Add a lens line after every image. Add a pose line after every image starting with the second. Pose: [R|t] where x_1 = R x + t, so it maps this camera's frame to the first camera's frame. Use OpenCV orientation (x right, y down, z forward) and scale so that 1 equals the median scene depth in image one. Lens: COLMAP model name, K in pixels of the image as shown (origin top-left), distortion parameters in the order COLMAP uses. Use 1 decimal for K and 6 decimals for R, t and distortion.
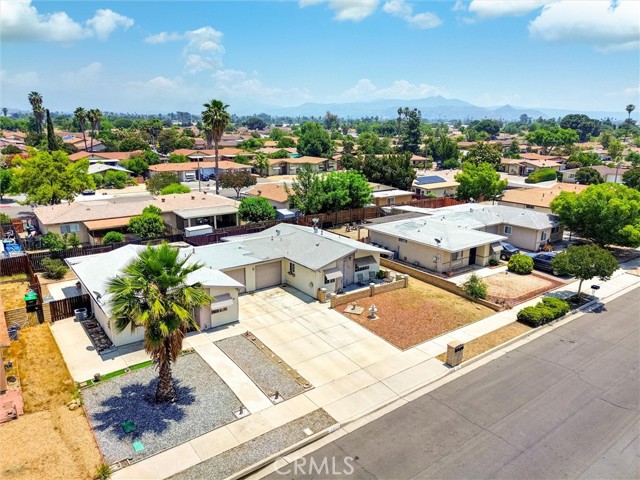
lens RADIAL K [[452.0, 0, 321.4], [0, 452.0, 240.4], [0, 0, 1]] dist [0.074649, -0.078086]
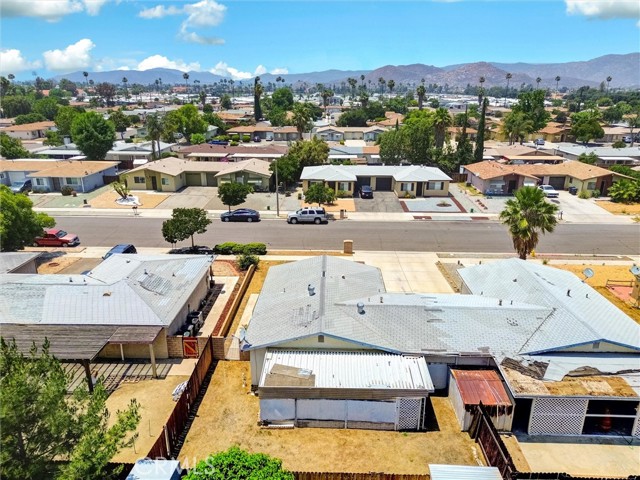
lens RADIAL K [[452.0, 0, 321.4], [0, 452.0, 240.4], [0, 0, 1]] dist [0.074649, -0.078086]
pose [[-0.787517, -0.212142, 0.578631, -0.478385], [0.144487, 0.849167, 0.507976, -0.512074], [-0.599117, 0.483644, -0.638081, 1.661644]]
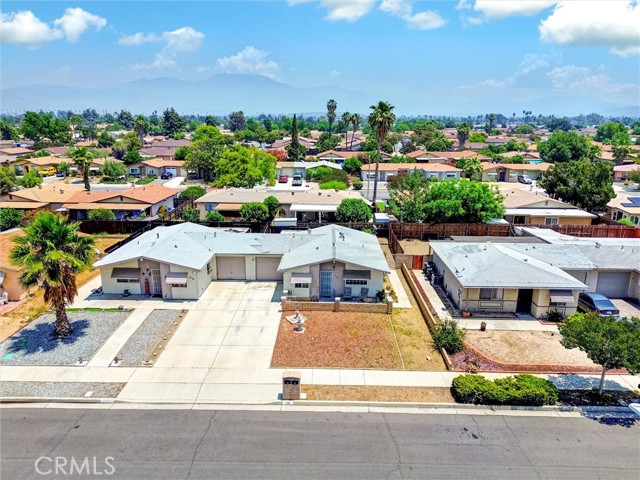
lens RADIAL K [[452.0, 0, 321.4], [0, 452.0, 240.4], [0, 0, 1]] dist [0.074649, -0.078086]
pose [[0.790654, 0.153403, -0.592734, 0.627585], [-0.156374, 0.986591, 0.046747, -0.058873], [0.591957, 0.055728, 0.804041, 0.247012]]
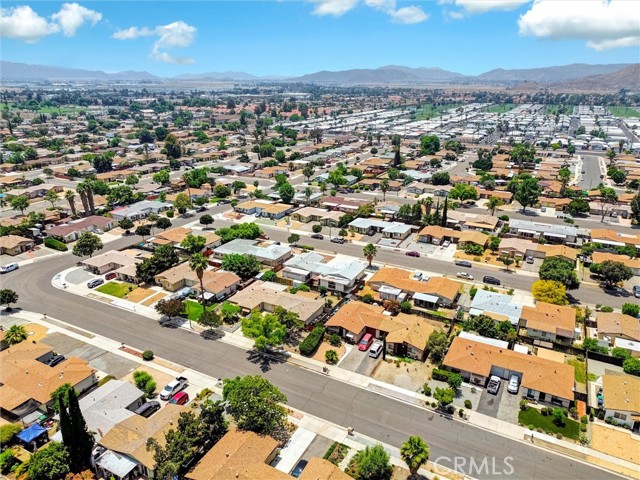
lens RADIAL K [[452.0, 0, 321.4], [0, 452.0, 240.4], [0, 0, 1]] dist [0.074649, -0.078086]
pose [[-0.427286, -0.313828, 0.847903, -3.448031], [0.221941, 0.872720, 0.434857, -1.873969], [-0.876453, 0.373993, -0.303249, 2.201714]]
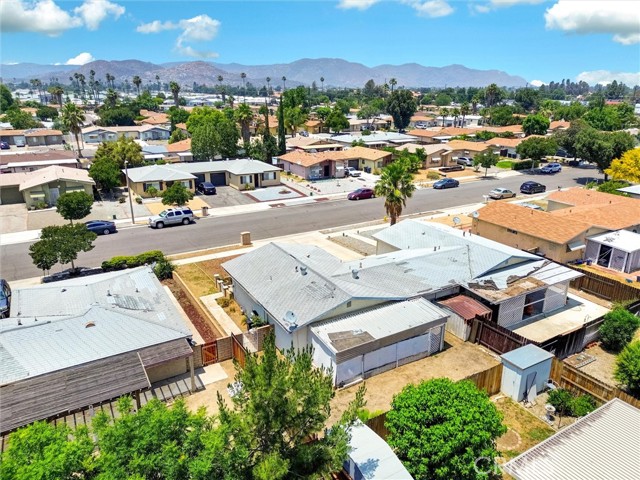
lens RADIAL K [[452.0, 0, 321.4], [0, 452.0, 240.4], [0, 0, 1]] dist [0.074649, -0.078086]
pose [[-0.994800, -0.050274, 0.088570, -0.123907], [0.007098, 0.833329, 0.552732, -0.557999], [-0.101596, 0.550486, -0.828639, 1.887151]]
